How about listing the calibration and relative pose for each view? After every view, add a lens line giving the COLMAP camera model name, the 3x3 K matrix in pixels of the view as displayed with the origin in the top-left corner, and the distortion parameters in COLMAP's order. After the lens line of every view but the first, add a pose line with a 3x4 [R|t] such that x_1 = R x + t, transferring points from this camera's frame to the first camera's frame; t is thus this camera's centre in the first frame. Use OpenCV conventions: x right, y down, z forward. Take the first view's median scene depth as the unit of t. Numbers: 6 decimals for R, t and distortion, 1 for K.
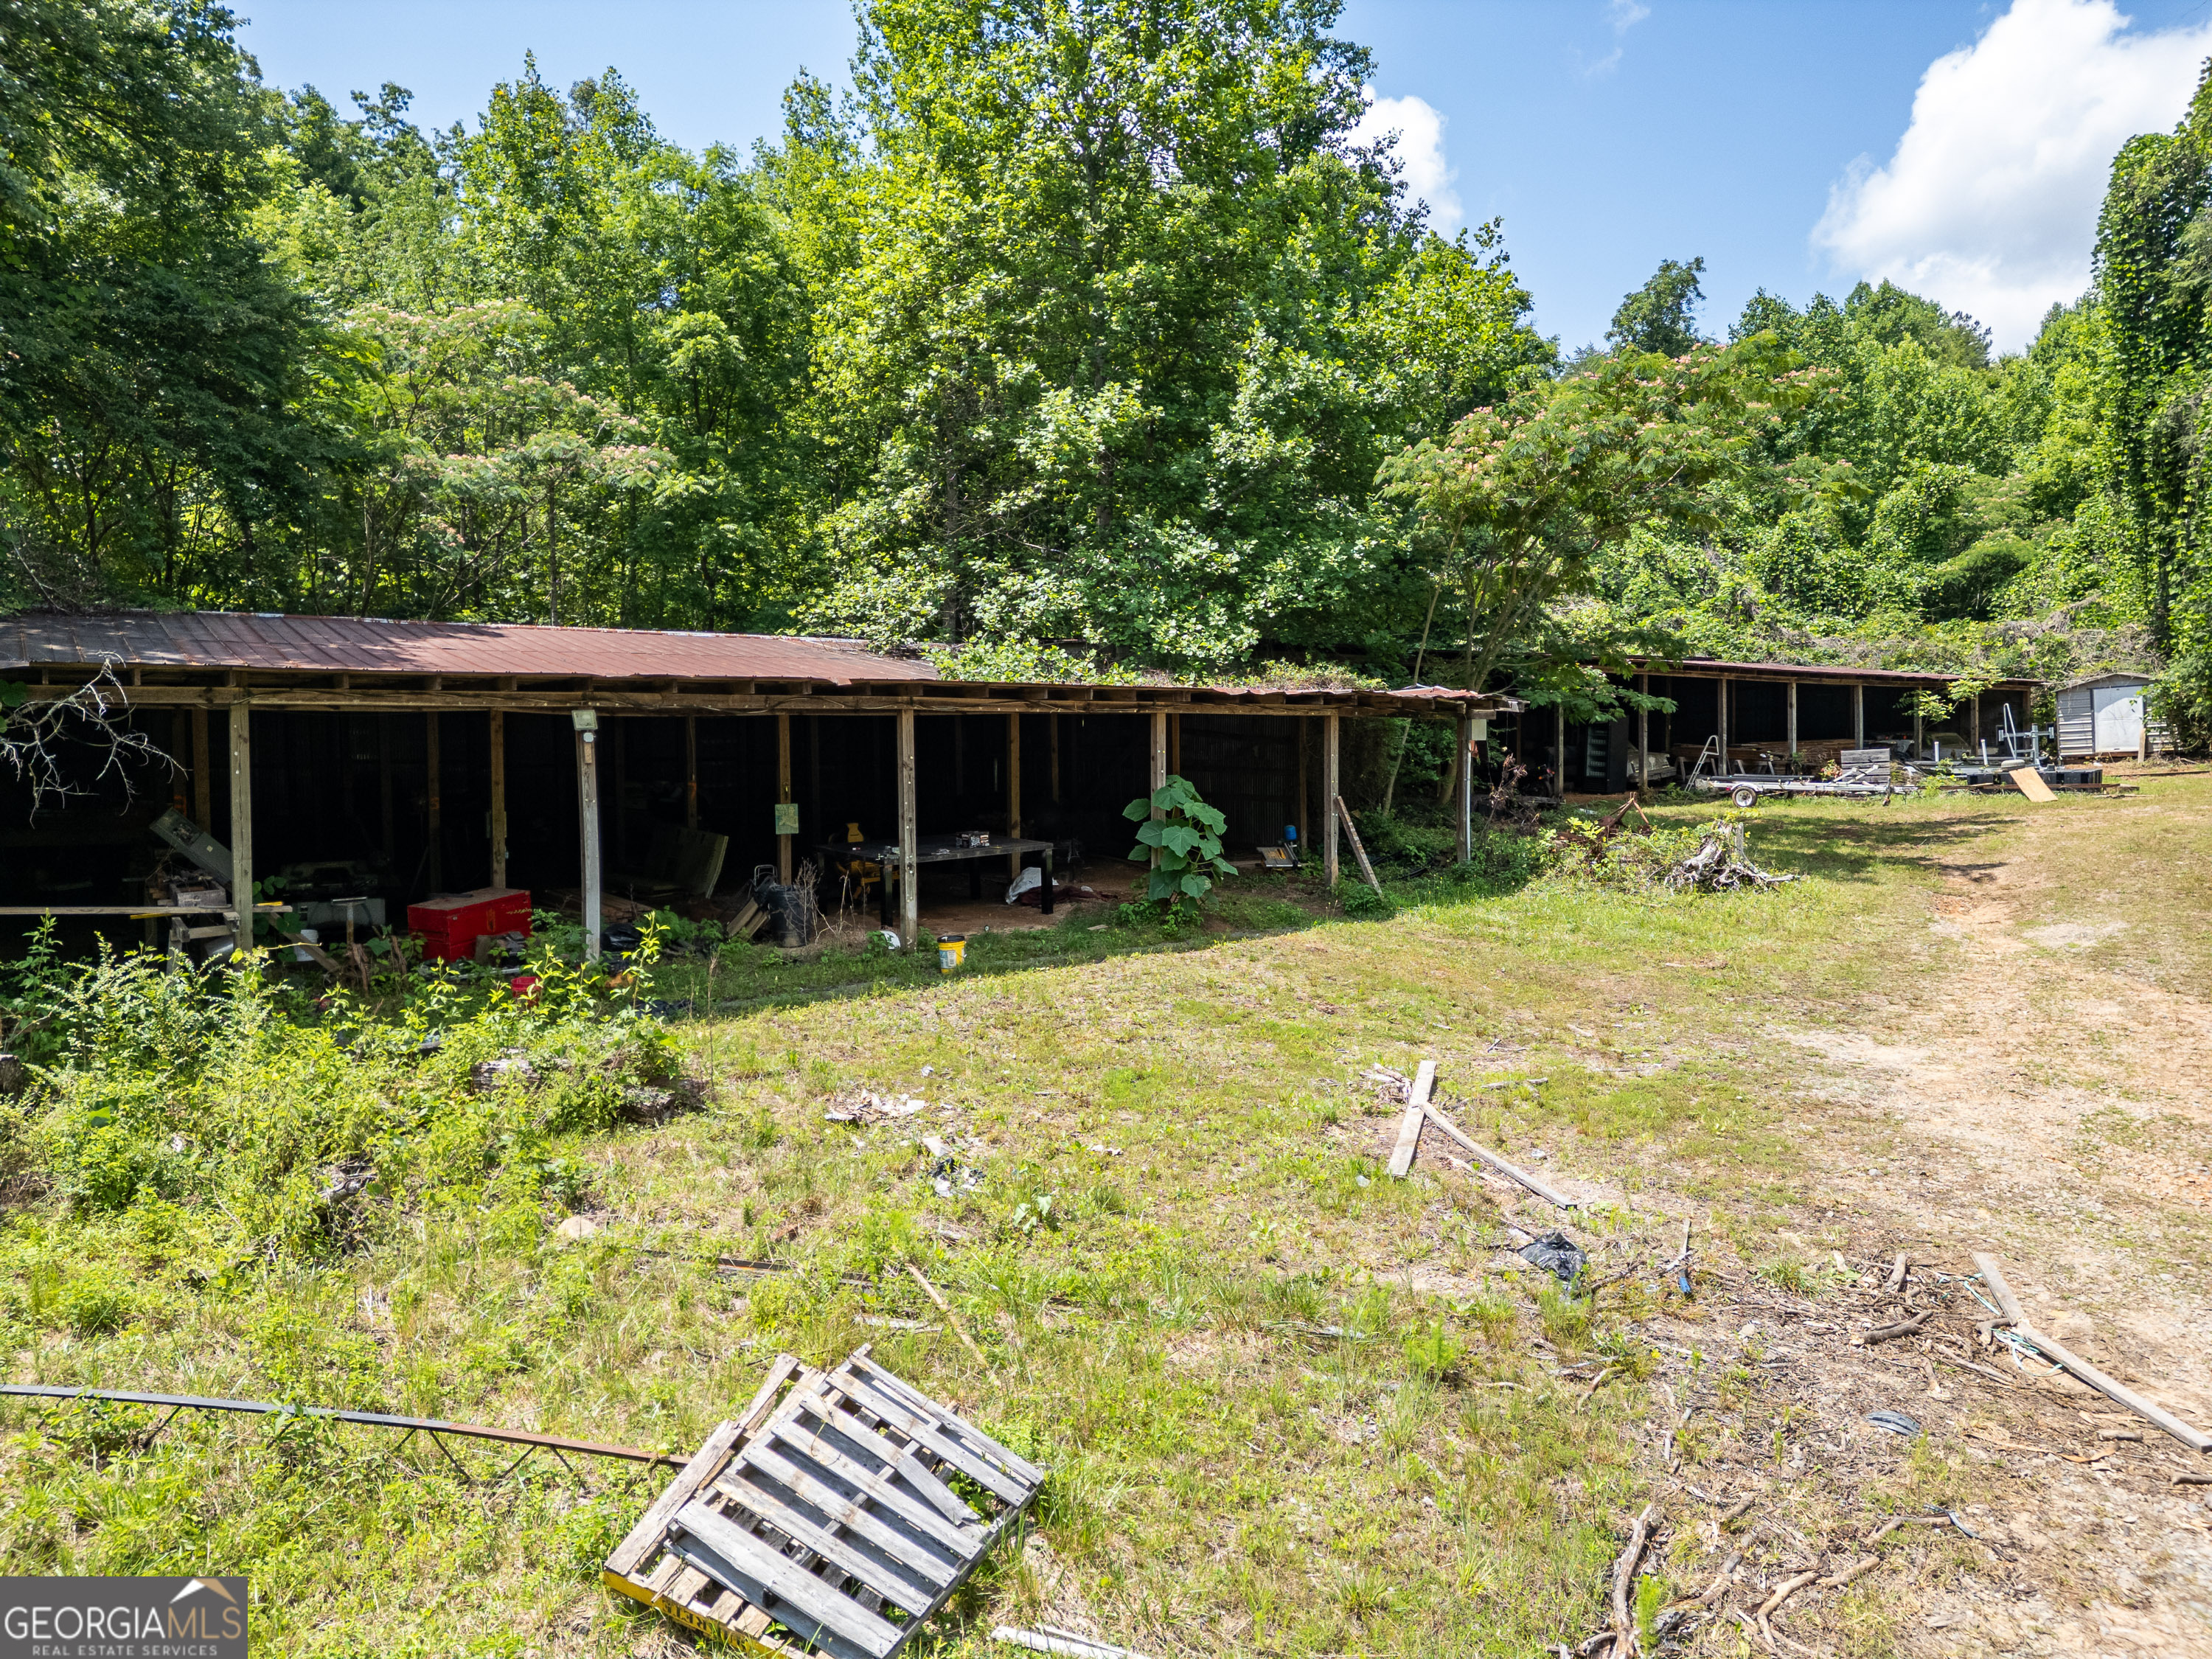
lens RADIAL K [[1532.9, 0, 1092.2], [0, 1532.9, 835.3], [0, 0, 1]] dist [0.077443, -0.084508]
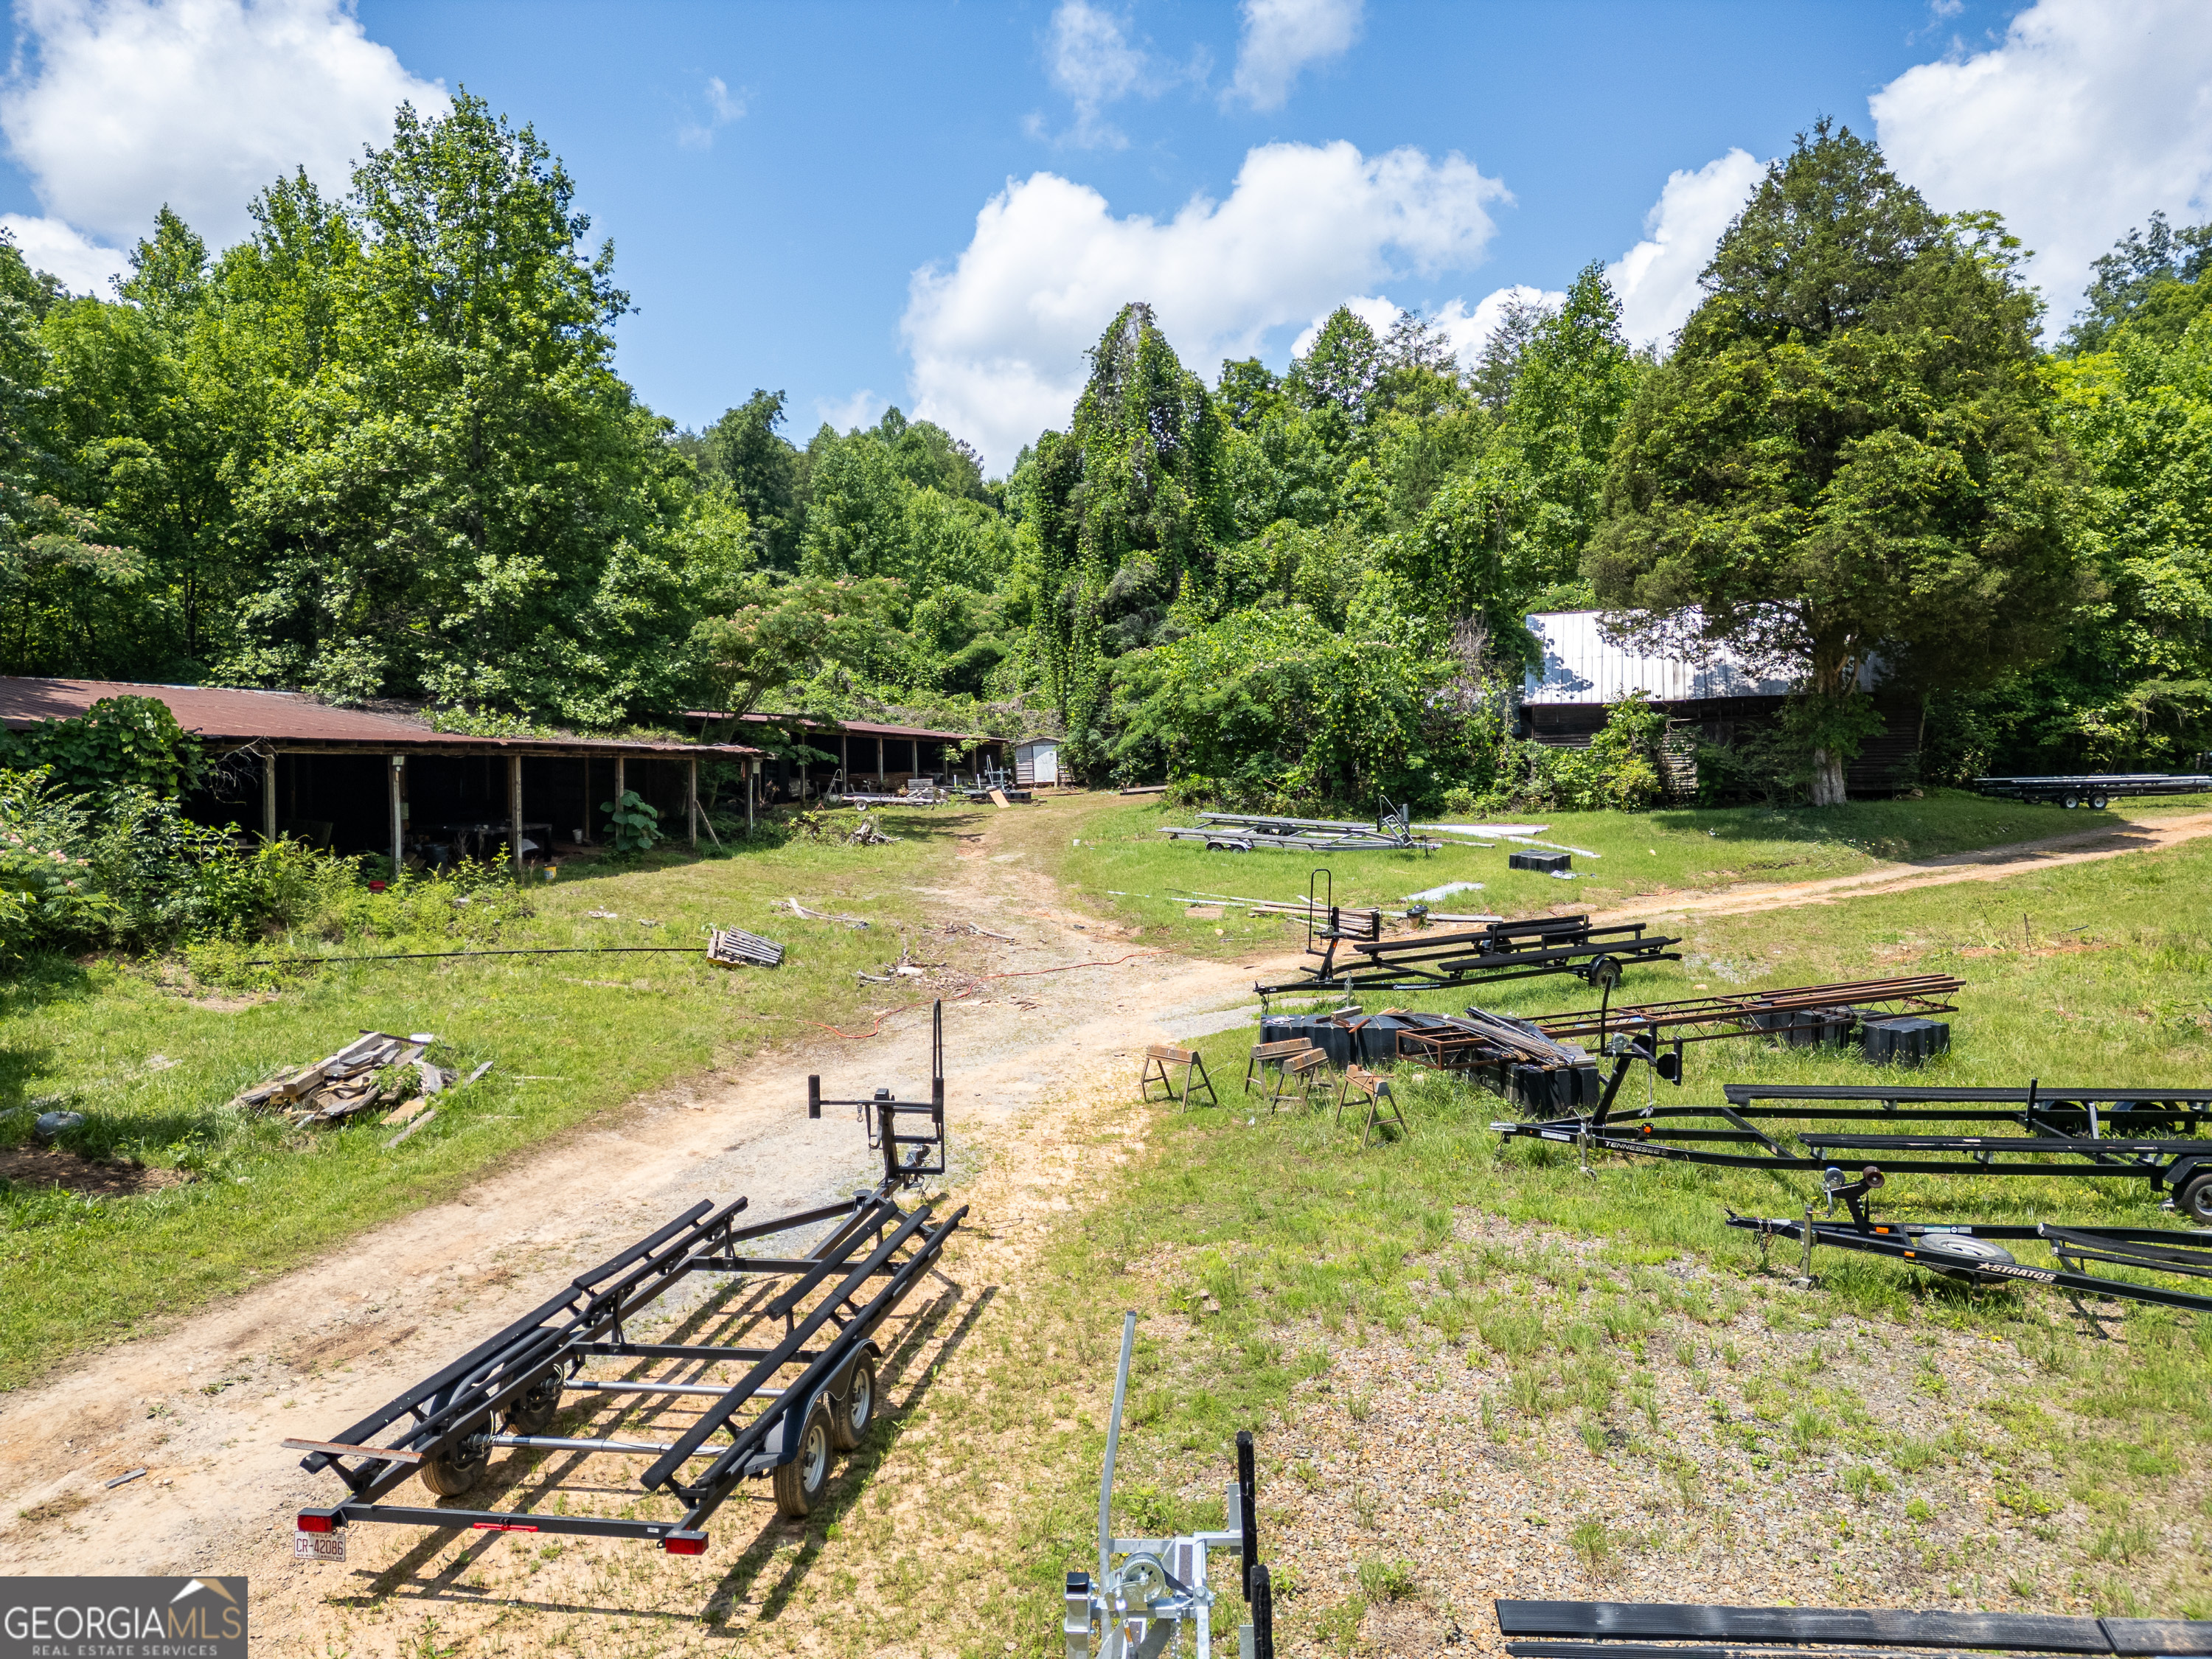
lens RADIAL K [[1532.9, 0, 1092.2], [0, 1532.9, 835.3], [0, 0, 1]] dist [0.077443, -0.084508]
pose [[0.831862, -0.007876, 0.554926, -0.307710], [0.015084, 0.999851, -0.008420, 0.026225], [-0.554777, 0.015375, 0.831857, -0.557140]]
